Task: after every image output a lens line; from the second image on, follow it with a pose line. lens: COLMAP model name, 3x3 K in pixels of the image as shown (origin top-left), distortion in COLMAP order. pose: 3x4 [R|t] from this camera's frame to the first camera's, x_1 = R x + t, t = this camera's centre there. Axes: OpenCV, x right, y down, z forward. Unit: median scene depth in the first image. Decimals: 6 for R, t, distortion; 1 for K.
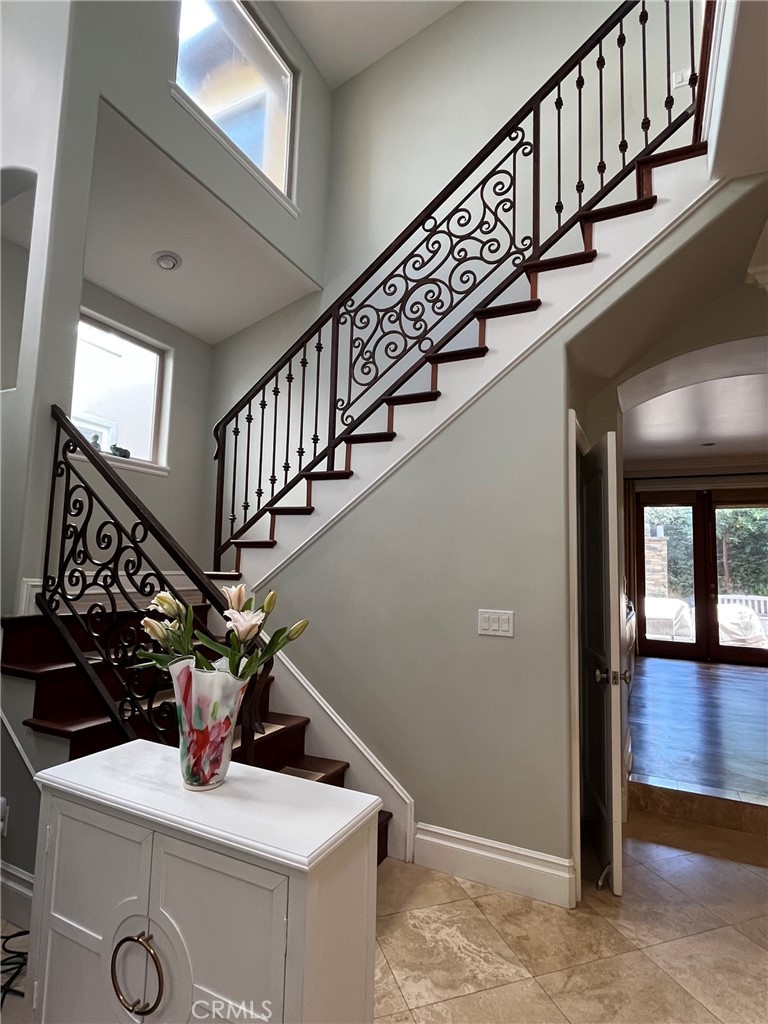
lens RADIAL K [[536.7, 0, 388.0], [0, 536.7, 511.2], [0, 0, 1]] dist [-0.002080, -0.000016]
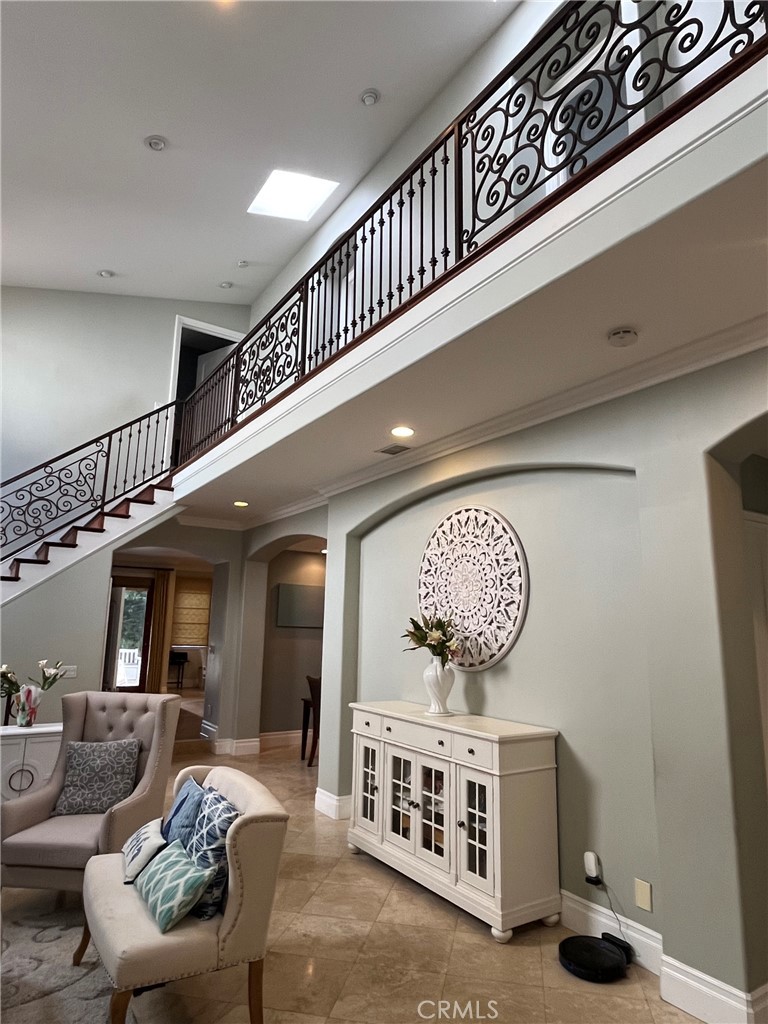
lens RADIAL K [[622.4, 0, 387.3], [0, 622.4, 511.6], [0, 0, 1]] dist [-0.000899, -0.000342]
pose [[0.510256, 0.142625, 0.848114, -1.268863], [-0.092336, 0.989538, -0.110856, -0.259000], [-0.855051, -0.021746, 0.518087, -1.316788]]
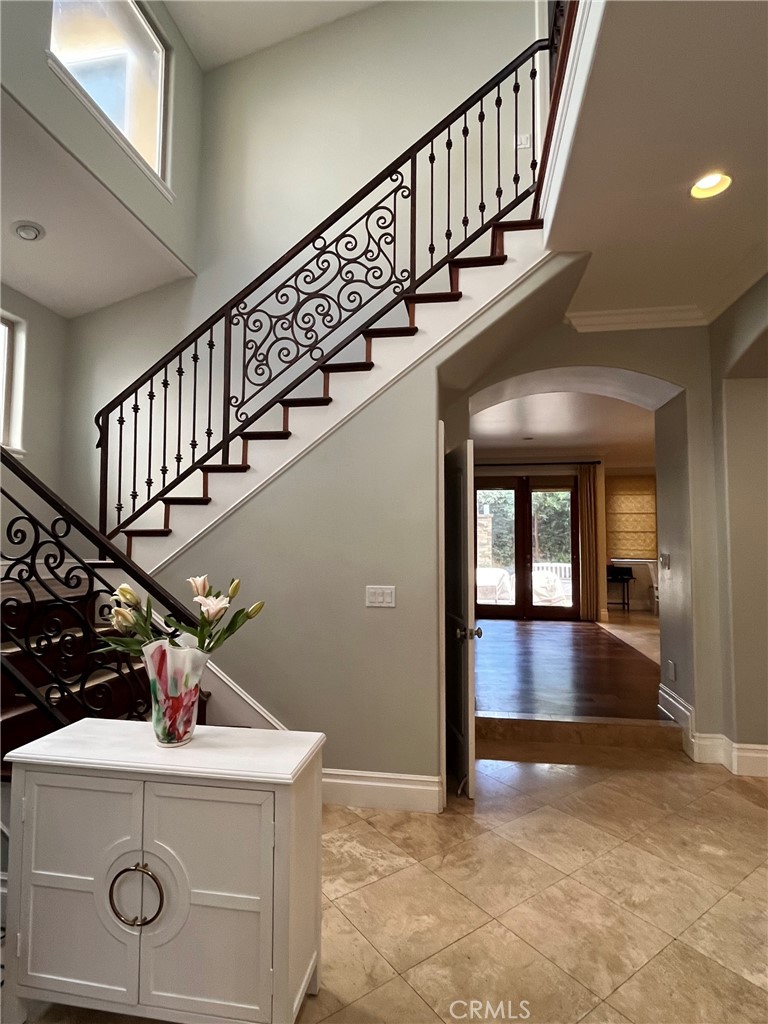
lens RADIAL K [[536.7, 0, 385.4], [0, 536.7, 511.8], [0, 0, 1]] dist [-0.002080, -0.000016]
pose [[0.957694, -0.006356, 0.287717, -0.121020], [-0.006661, 0.998999, 0.044238, -0.031504], [-0.287710, -0.044283, 0.956693, -0.133278]]
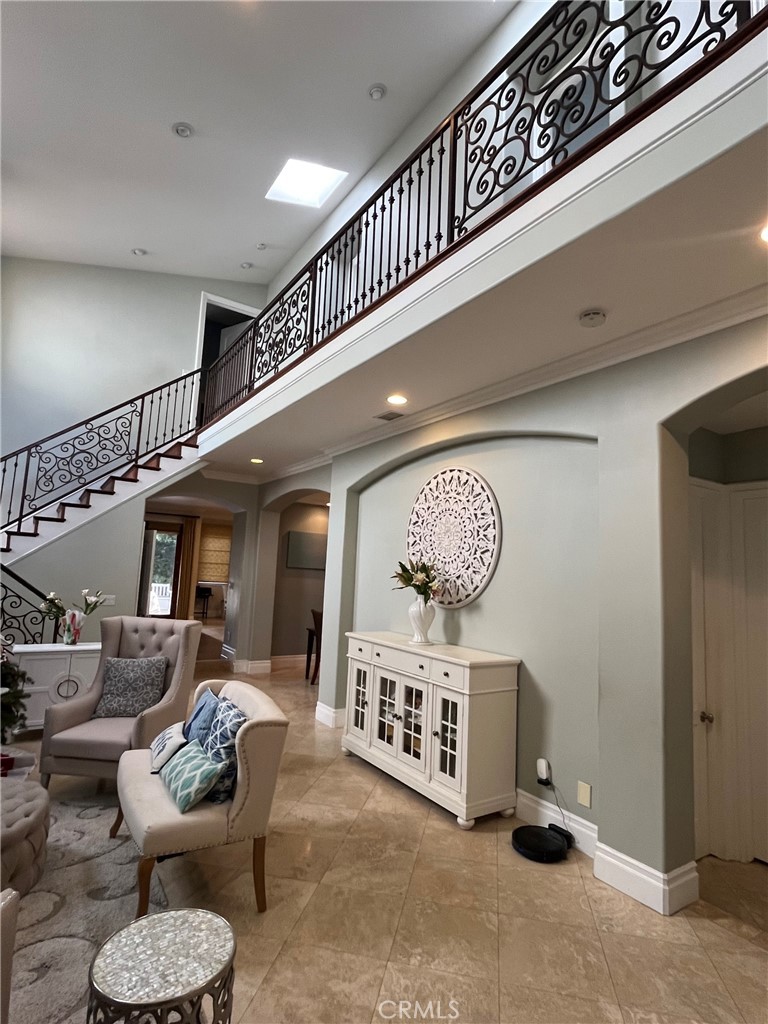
lens RADIAL K [[536.7, 0, 386.6], [0, 536.7, 511.8], [0, 0, 1]] dist [-0.002080, -0.000016]
pose [[0.505945, 0.095660, 0.857245, -1.254878], [-0.119761, 0.991996, -0.040014, -0.251511], [-0.854211, -0.082419, 0.513352, -1.324698]]
